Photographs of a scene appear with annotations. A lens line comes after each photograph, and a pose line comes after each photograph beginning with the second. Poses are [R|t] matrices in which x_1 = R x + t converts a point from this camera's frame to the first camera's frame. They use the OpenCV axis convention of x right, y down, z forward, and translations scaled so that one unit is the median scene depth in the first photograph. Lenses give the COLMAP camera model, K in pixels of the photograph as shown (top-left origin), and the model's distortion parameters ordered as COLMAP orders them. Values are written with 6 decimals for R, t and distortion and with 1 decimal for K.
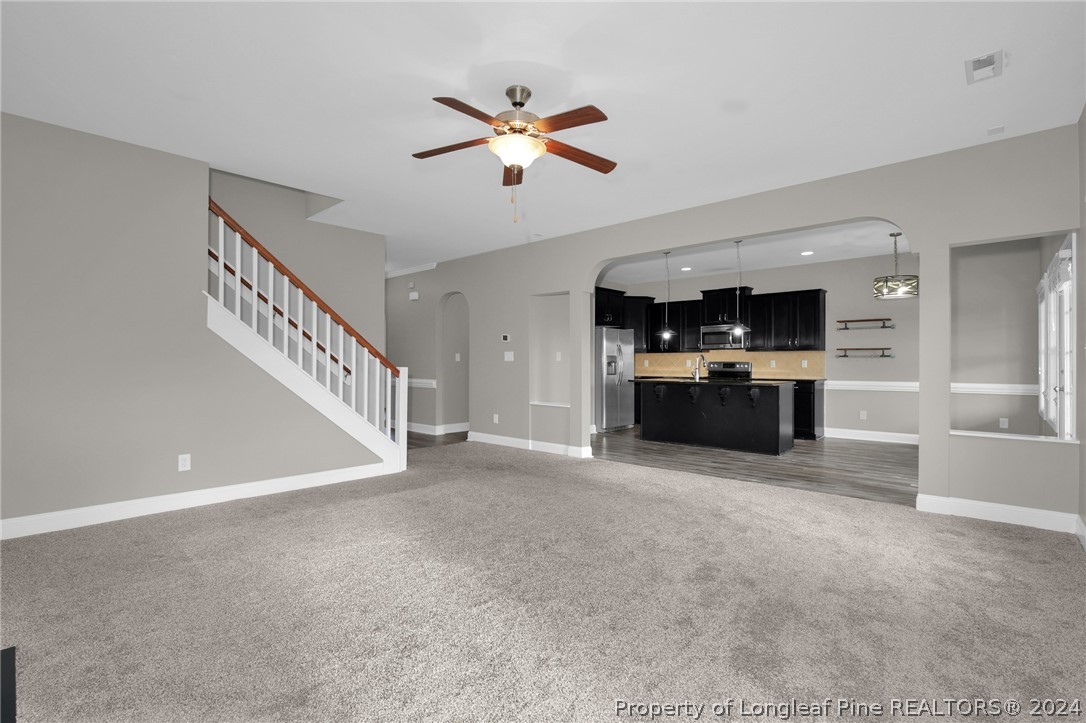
lens RADIAL K [[515.0, 0, 543.0], [0, 515.0, 361.5], [0, 0, 1]] dist [0.000448, 0.000027]
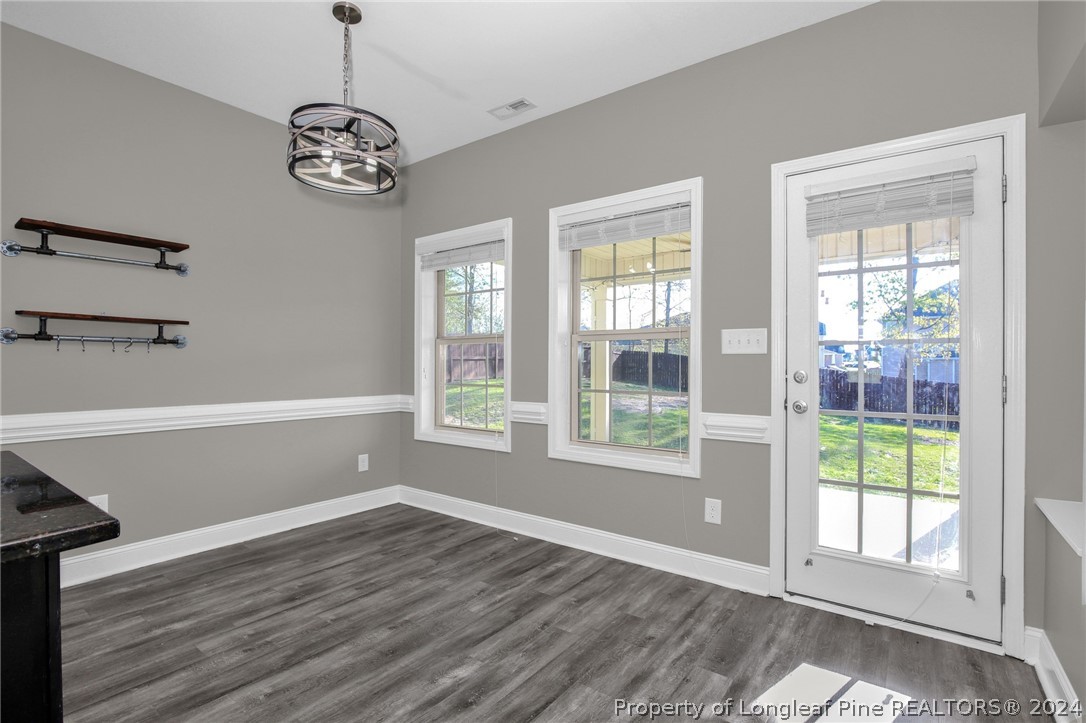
lens RADIAL K [[529.5, 0, 543.0], [0, 529.5, 361.5], [0, 0, 1]] dist [-0.003245, -0.000229]
pose [[-0.098564, 0.001121, 0.995130, 0.262786], [-0.006285, 0.999979, -0.001749, 0.004170], [-0.995111, -0.006427, -0.098555, 0.828874]]
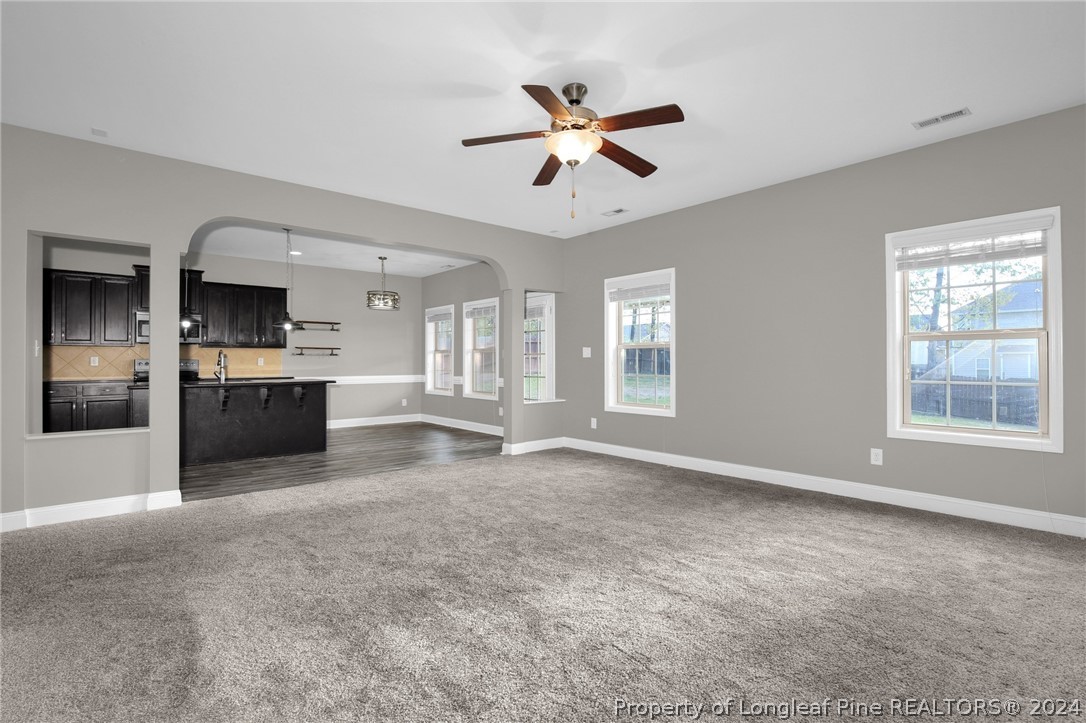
lens RADIAL K [[515.0, 0, 543.0], [0, 515.0, 361.5], [0, 0, 1]] dist [0.000448, 0.000027]
pose [[0.119674, -0.001089, 0.992813, -0.479240], [-0.001016, 0.999999, 0.001219, 0.003162], [-0.992813, -0.001154, 0.119673, 0.427540]]
